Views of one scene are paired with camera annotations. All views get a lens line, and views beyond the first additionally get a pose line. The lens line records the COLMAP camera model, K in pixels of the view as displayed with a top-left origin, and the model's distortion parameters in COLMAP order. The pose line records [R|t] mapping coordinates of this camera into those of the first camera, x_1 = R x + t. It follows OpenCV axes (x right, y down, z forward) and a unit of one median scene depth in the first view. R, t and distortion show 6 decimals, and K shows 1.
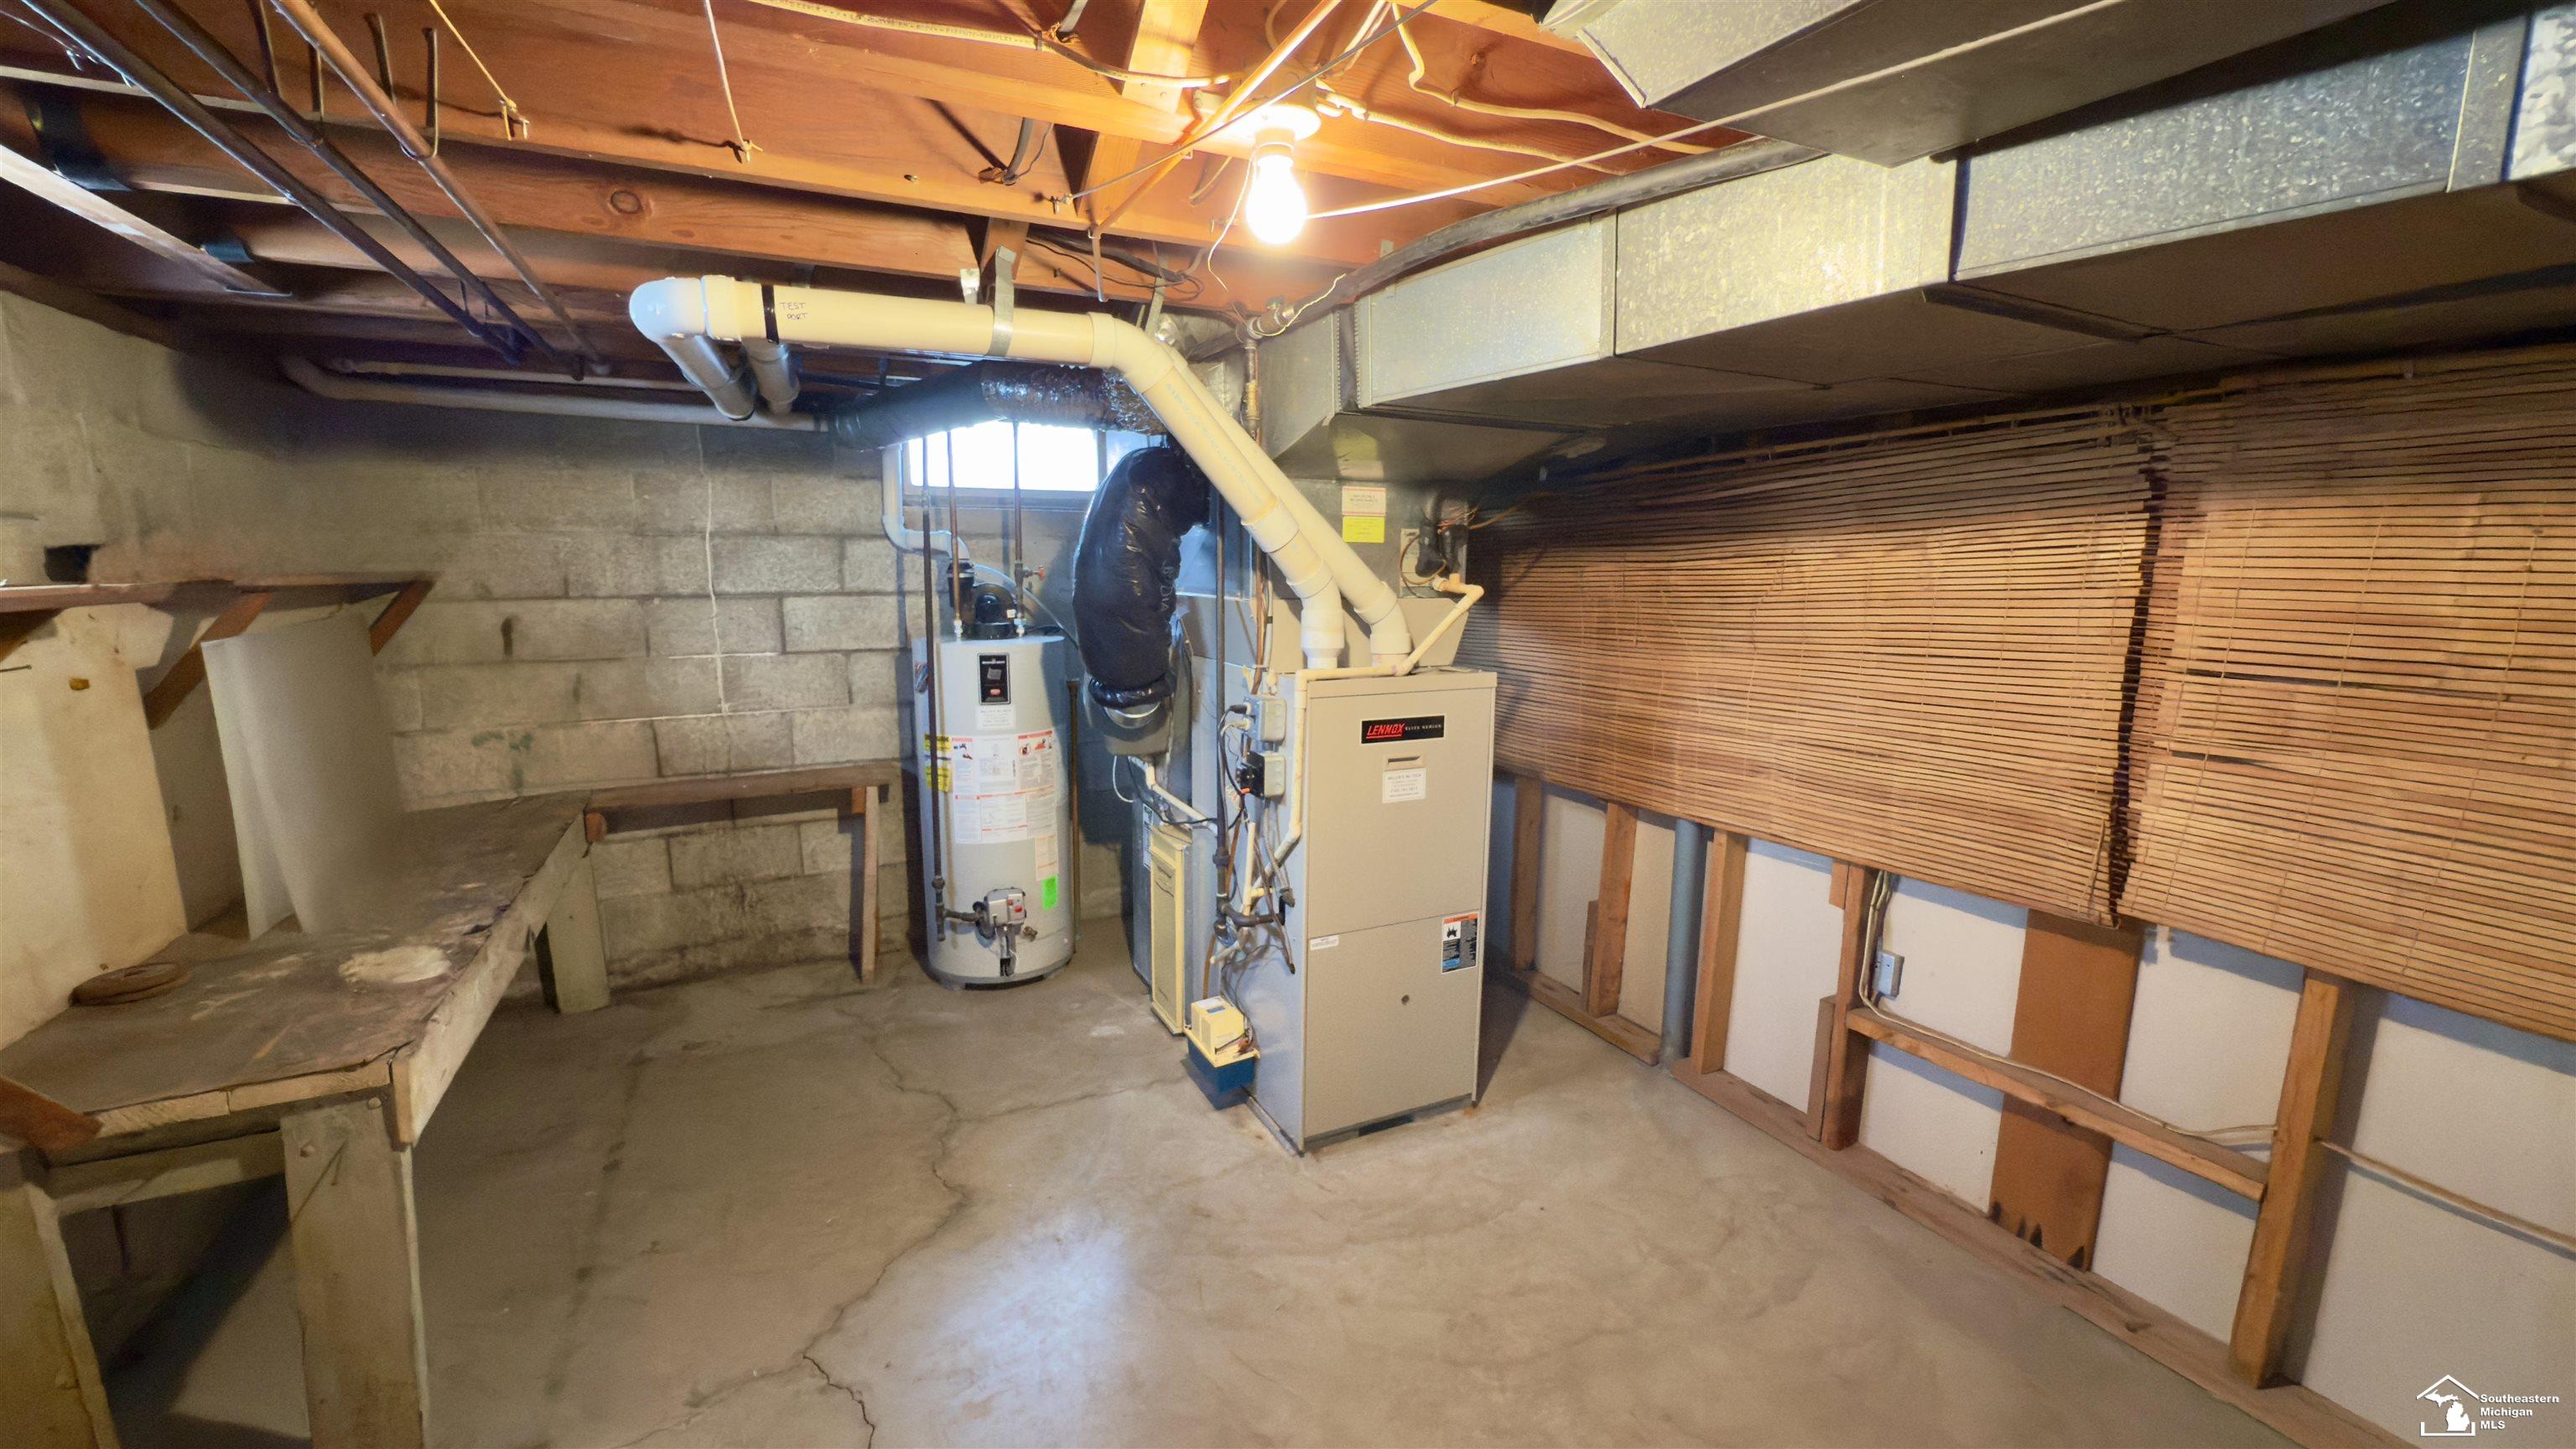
lens RADIAL K [[1031.6, 0, 1288.7], [0, 1031.6, 730.3], [0, 0, 1]] dist [-0.001007, 0.000188]
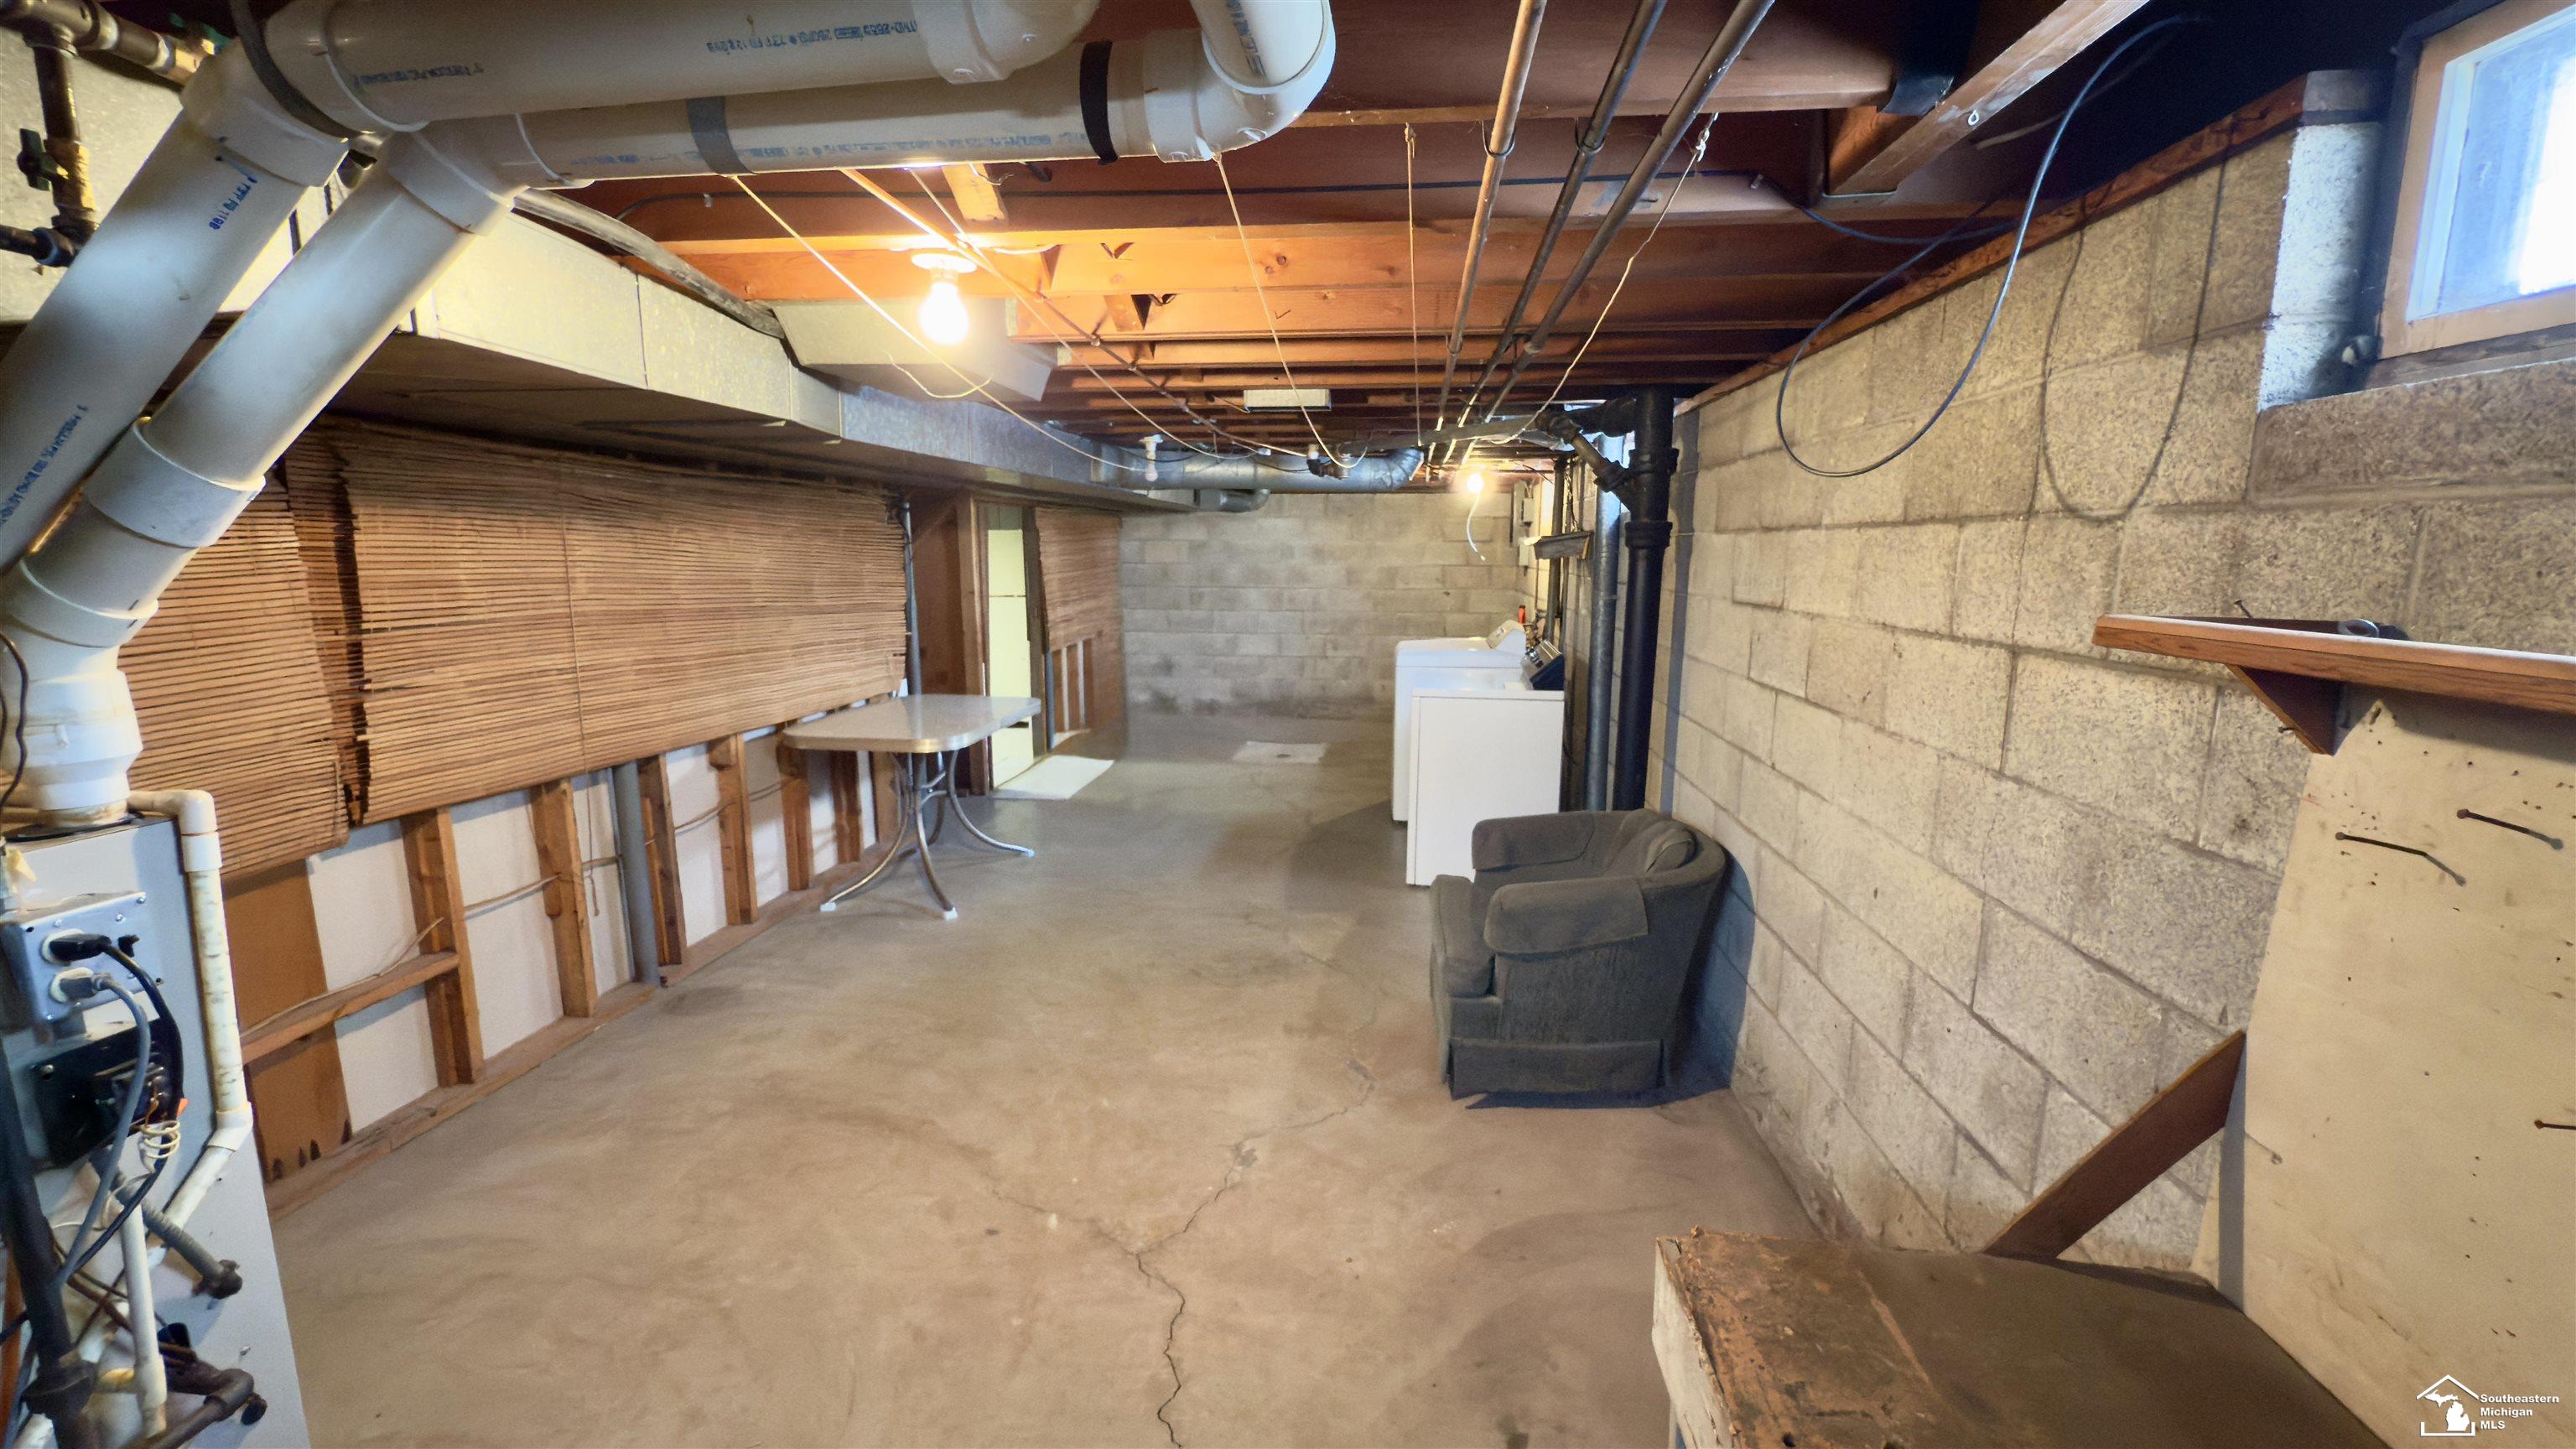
lens RADIAL K [[1031.6, 0, 1288.7], [0, 1031.6, 730.3], [0, 0, 1]] dist [-0.001007, 0.000188]
pose [[-0.841771, -0.105054, 0.529513, -0.829000], [0.080595, 0.945432, 0.315693, -0.244903], [-0.533784, 0.308417, -0.787371, 1.361597]]
